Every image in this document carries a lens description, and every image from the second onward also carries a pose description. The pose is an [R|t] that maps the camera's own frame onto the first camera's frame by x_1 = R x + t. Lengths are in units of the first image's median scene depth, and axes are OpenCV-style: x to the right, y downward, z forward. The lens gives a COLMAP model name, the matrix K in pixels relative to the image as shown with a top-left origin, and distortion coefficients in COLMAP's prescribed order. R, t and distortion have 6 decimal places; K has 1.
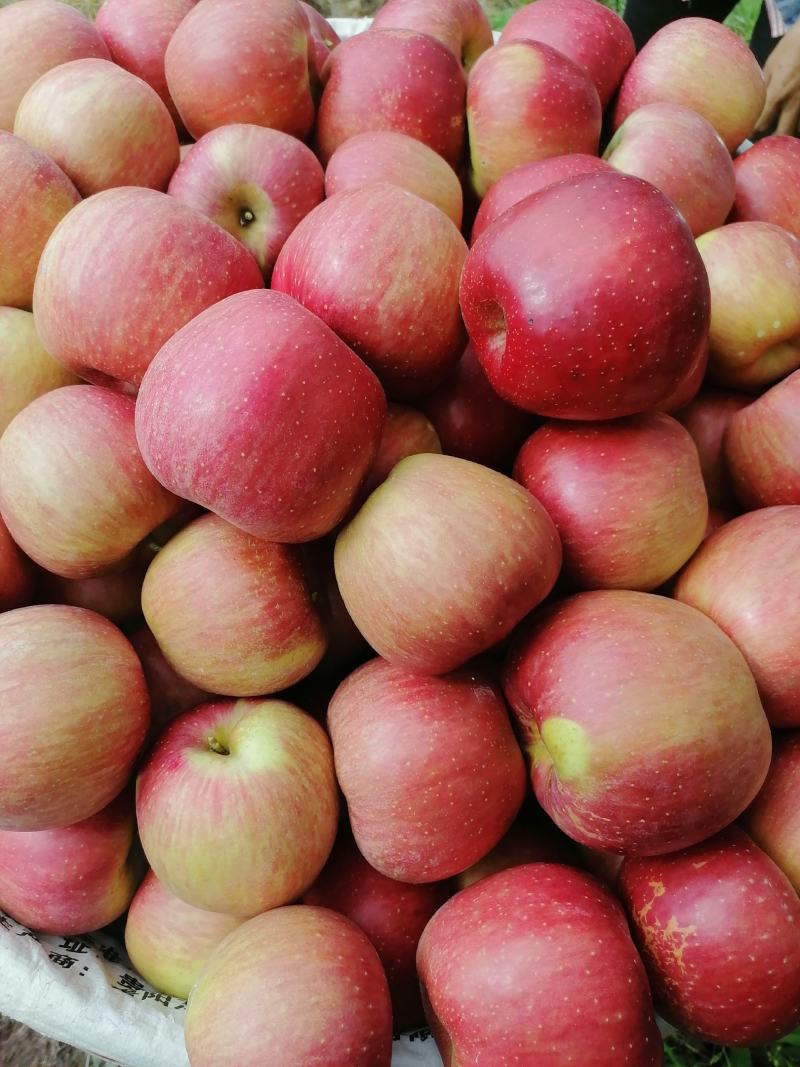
lens RADIAL K [[817.5, 0, 398.7], [0, 817.5, 527.8], [0, 0, 1]] dist [0.035799, 0.003678]
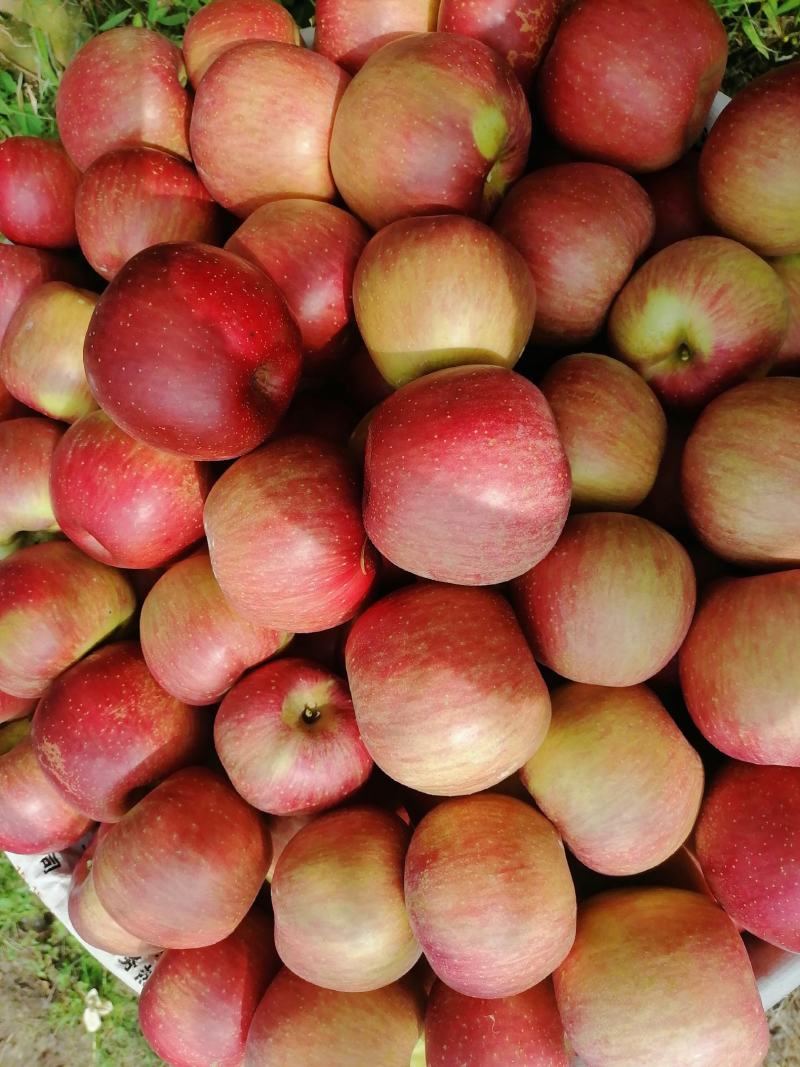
lens RADIAL K [[822.5, 0, 400.0], [0, 822.5, 533.5], [0, 0, 1]] dist [0.030405, 0.000027]
pose [[-0.674026, -0.715066, 0.185391, -0.367768], [0.736533, -0.631292, 0.242877, -0.515401], [-0.056637, 0.300252, 0.952177, -0.039089]]
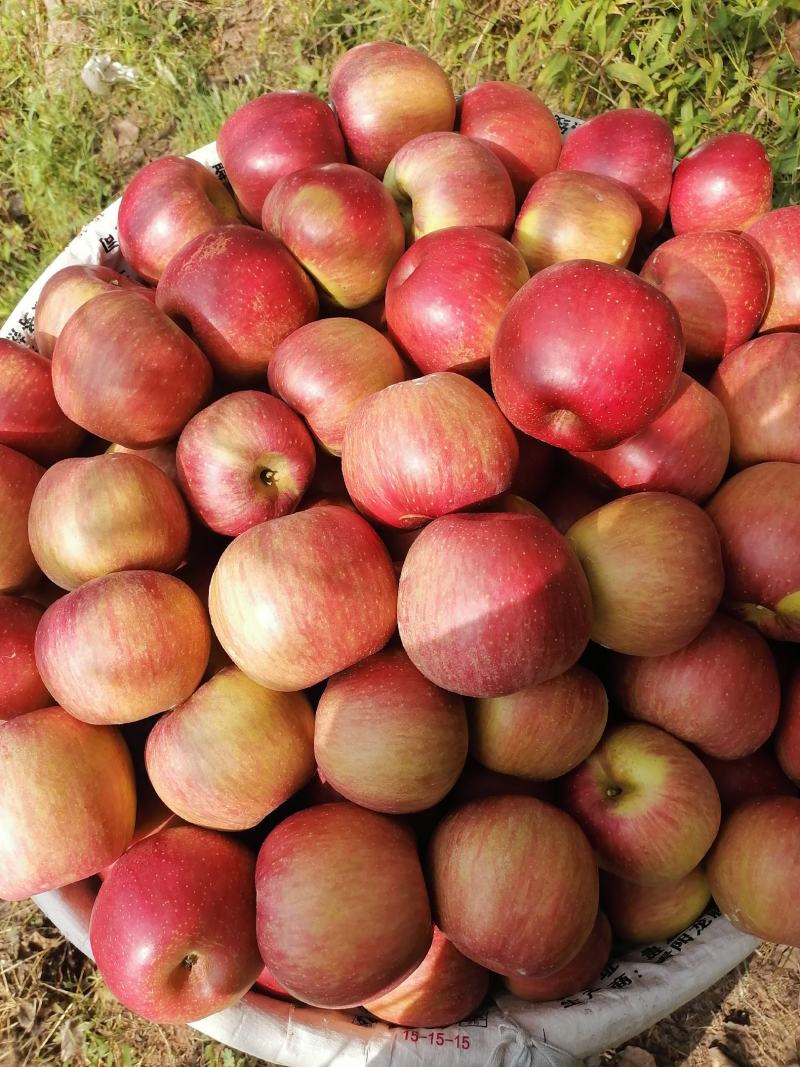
lens RADIAL K [[817.5, 0, 398.7], [0, 817.5, 527.8], [0, 0, 1]] dist [0.035799, 0.003678]
pose [[0.674093, -0.715873, 0.182000, -0.408517], [0.678118, 0.697459, 0.231746, -0.600204], [-0.292839, -0.032801, 0.955599, -0.158921]]
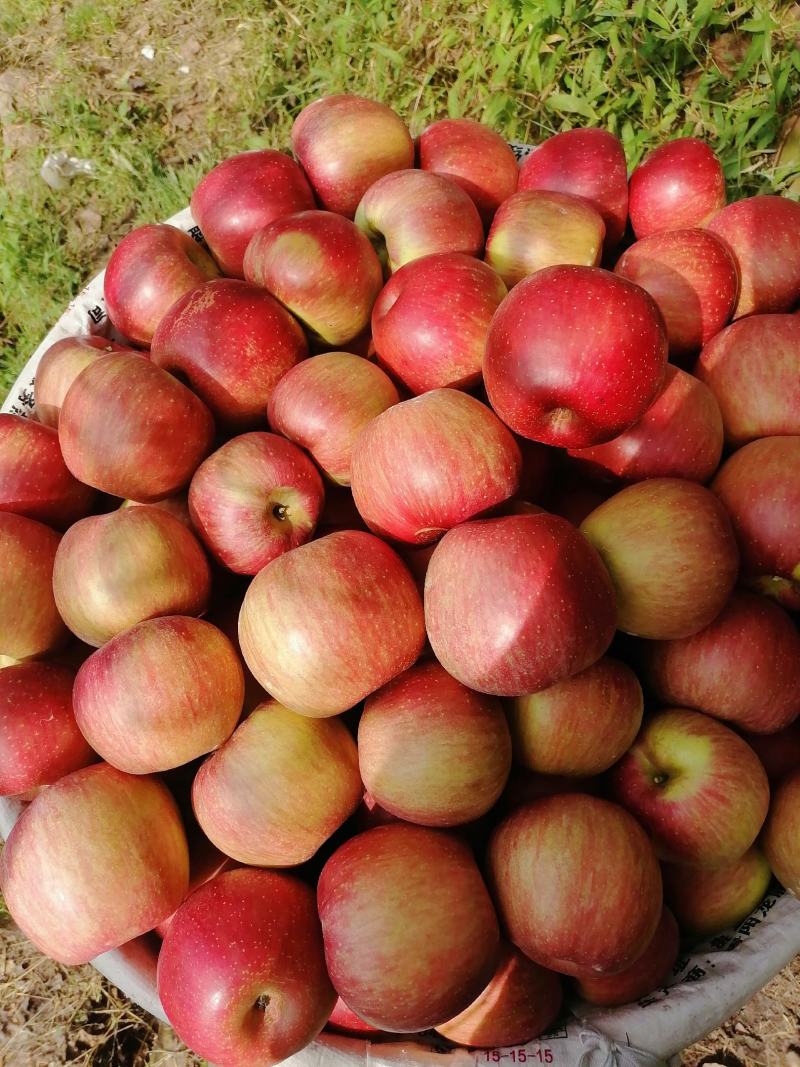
lens RADIAL K [[817.5, 0, 398.7], [0, 817.5, 527.8], [0, 0, 1]] dist [0.035799, 0.003678]
pose [[0.578700, -0.782307, 0.230439, -0.475821], [0.759244, 0.619959, 0.197987, -0.597998], [-0.297749, 0.060384, 0.952732, -0.175303]]
